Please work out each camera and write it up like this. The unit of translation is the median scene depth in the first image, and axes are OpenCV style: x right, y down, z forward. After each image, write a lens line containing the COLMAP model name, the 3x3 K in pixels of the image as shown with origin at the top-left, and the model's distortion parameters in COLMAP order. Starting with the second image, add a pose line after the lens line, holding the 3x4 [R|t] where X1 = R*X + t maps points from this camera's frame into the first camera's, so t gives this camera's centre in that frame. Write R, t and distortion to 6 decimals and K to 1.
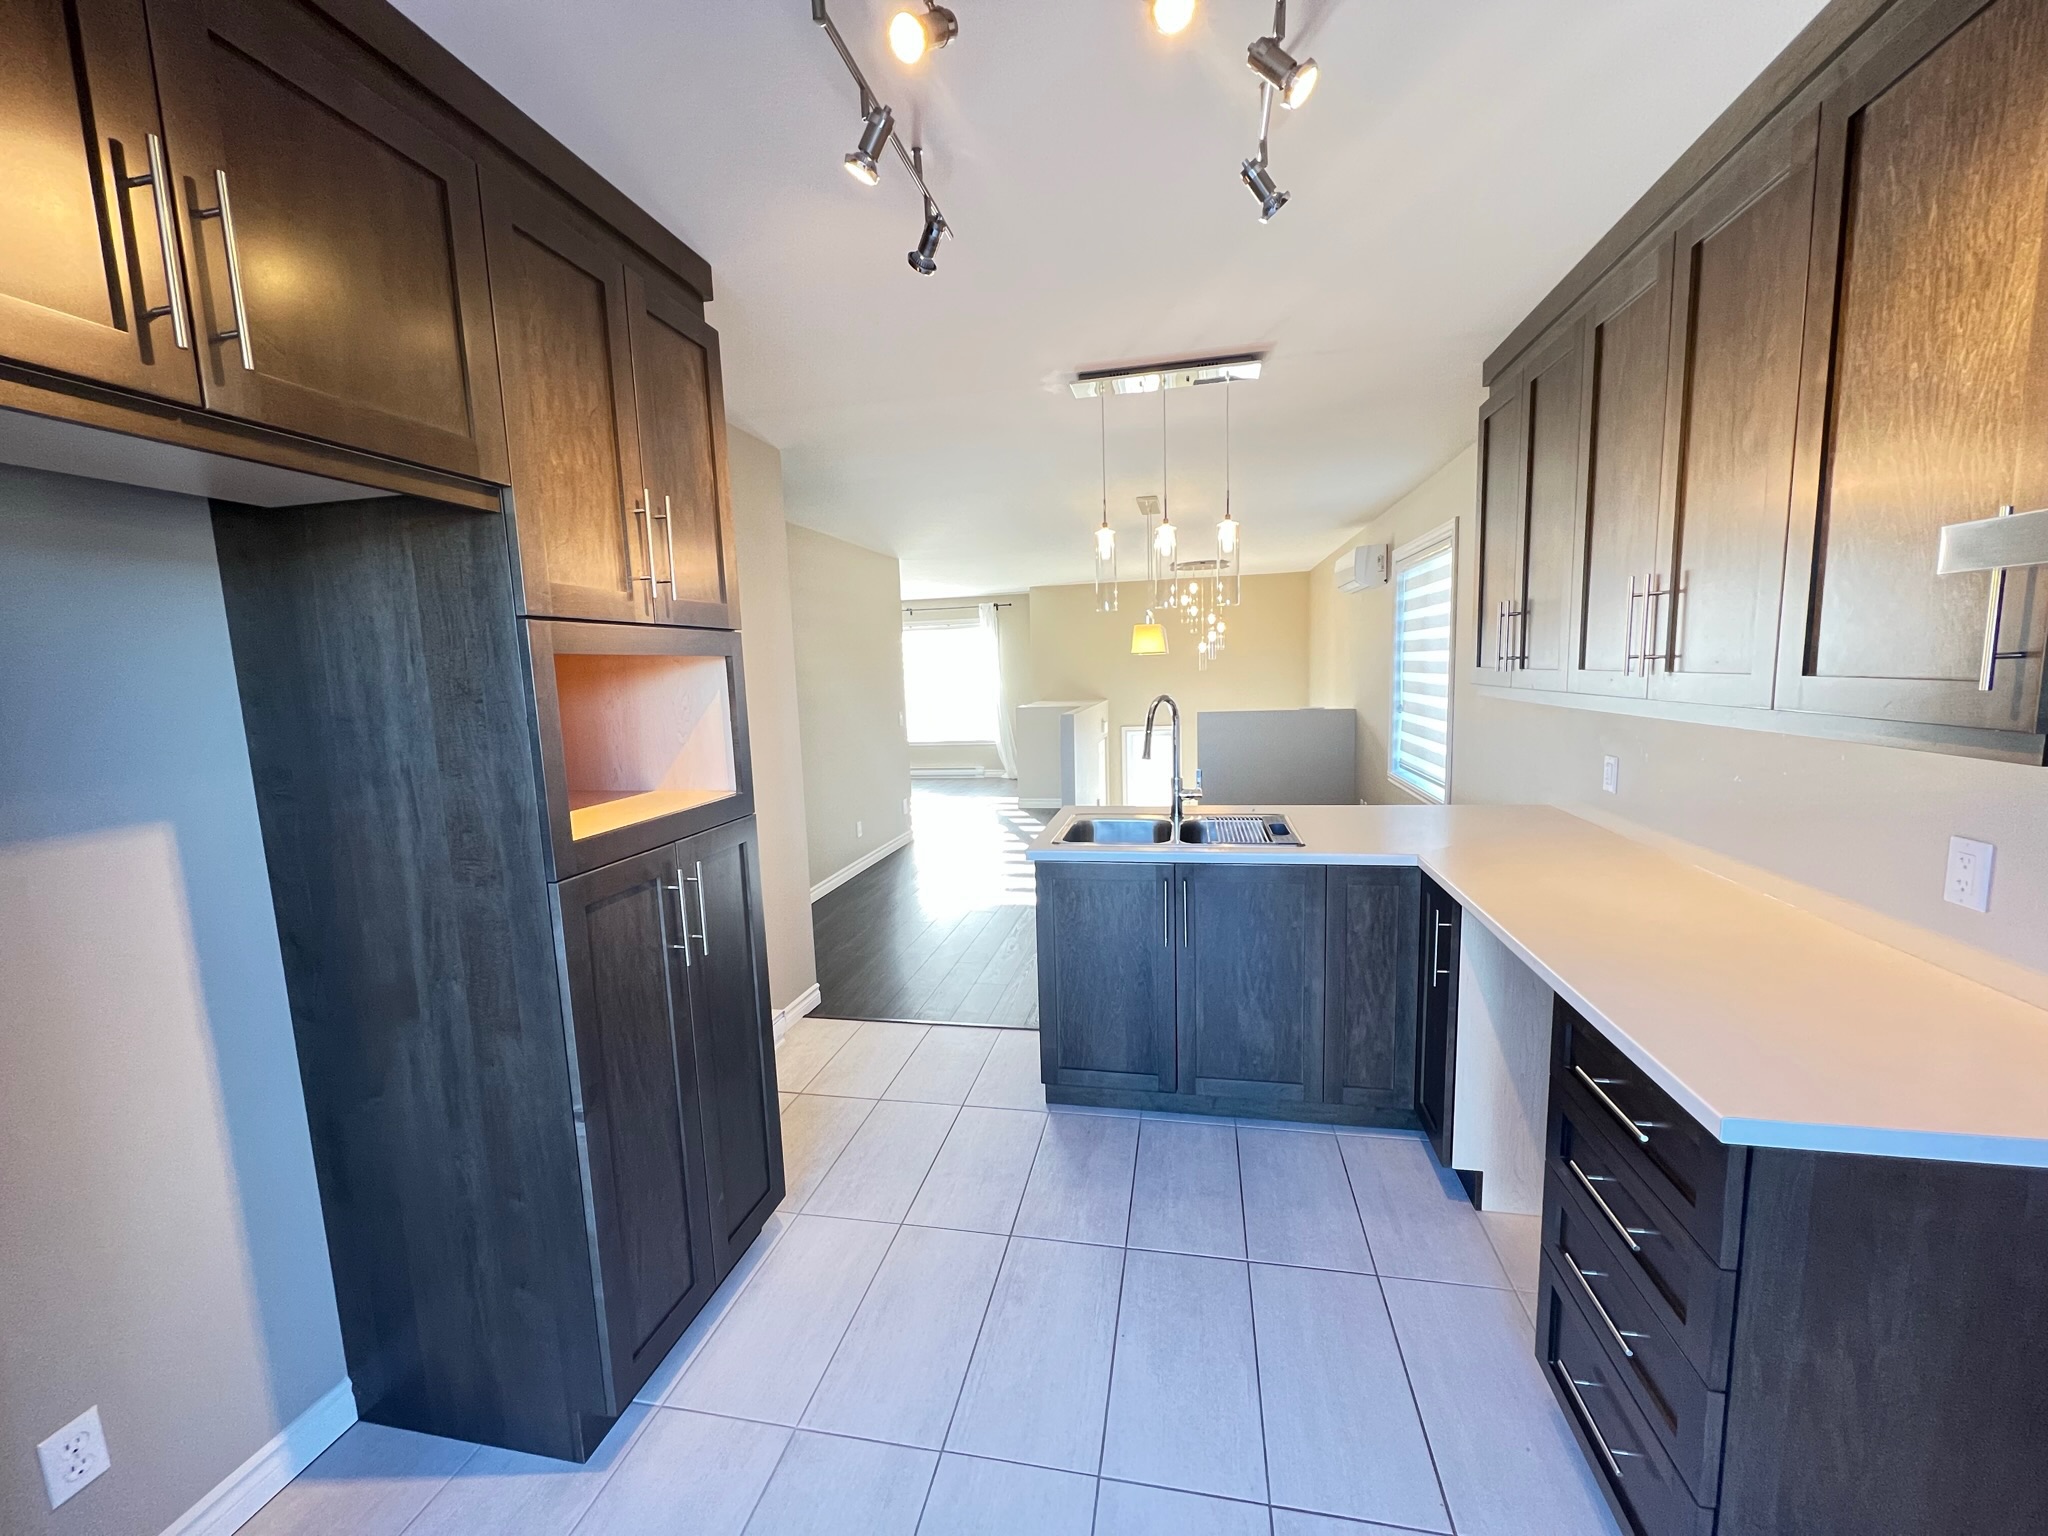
lens RADIAL K [[814.5, 0, 1024.6], [0, 814.5, 769.0], [0, 0, 1]] dist [-0.000817, -0.000089]
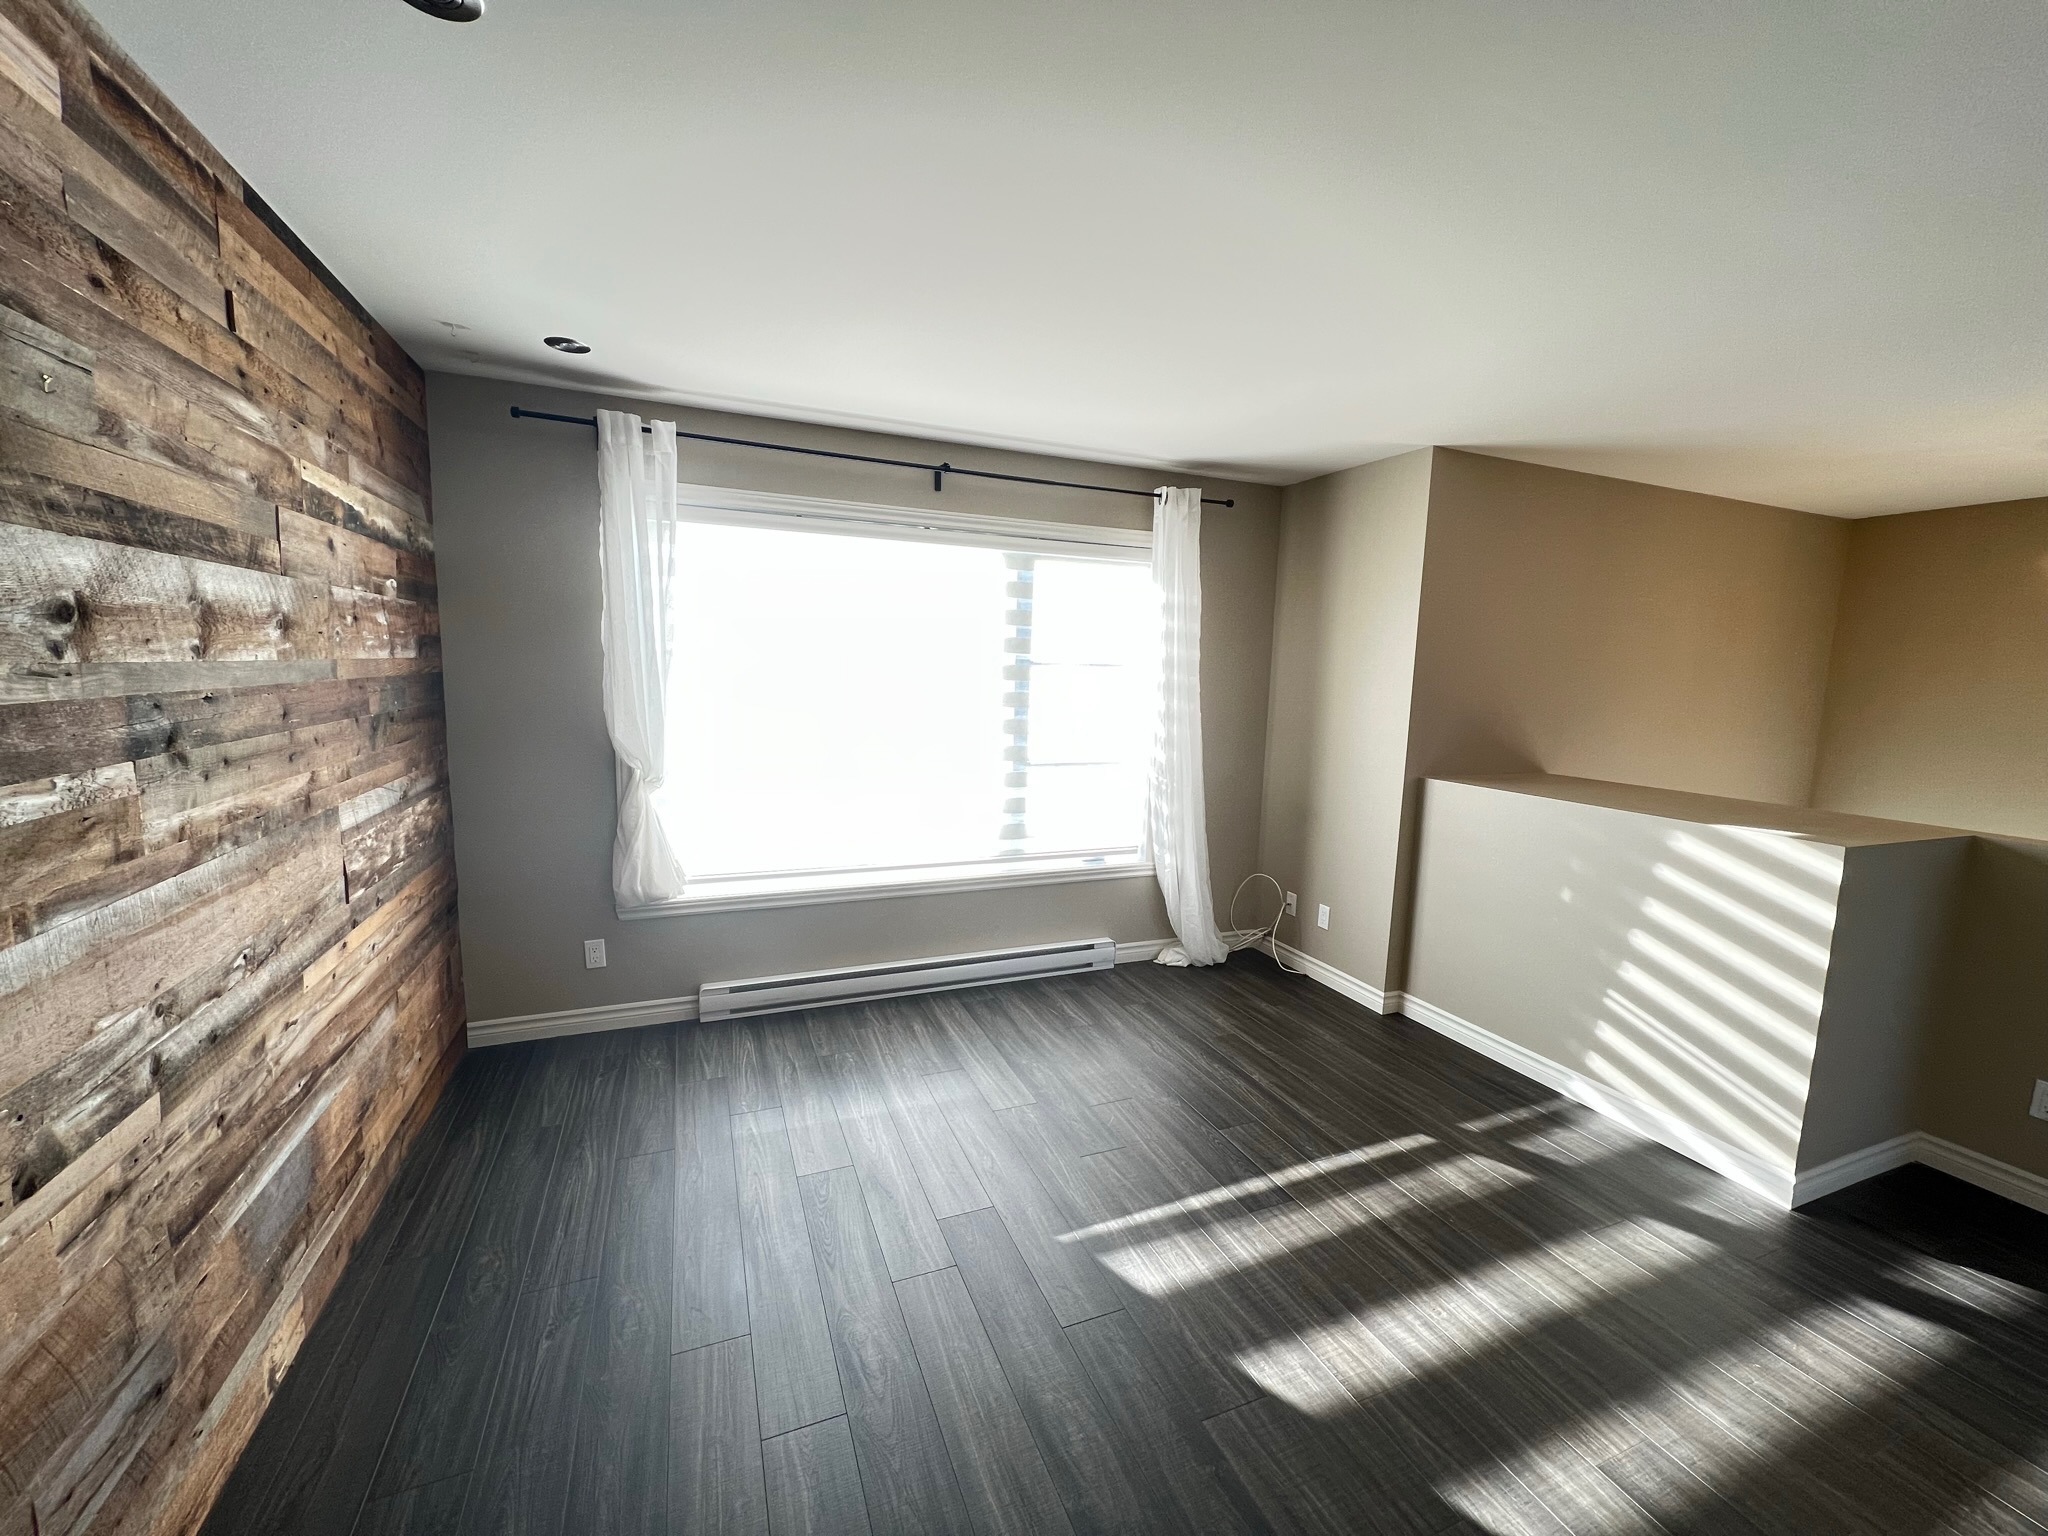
lens RADIAL K [[810.4, 0, 1029.8], [0, 810.4, 771.9], [0, 0, 1]] dist [-0.011794, 0.001042]
pose [[0.823415, -0.015818, 0.567219, -0.300931], [0.014257, 0.999873, 0.007186, -0.083652], [-0.567261, 0.002170, 0.823535, 0.744305]]
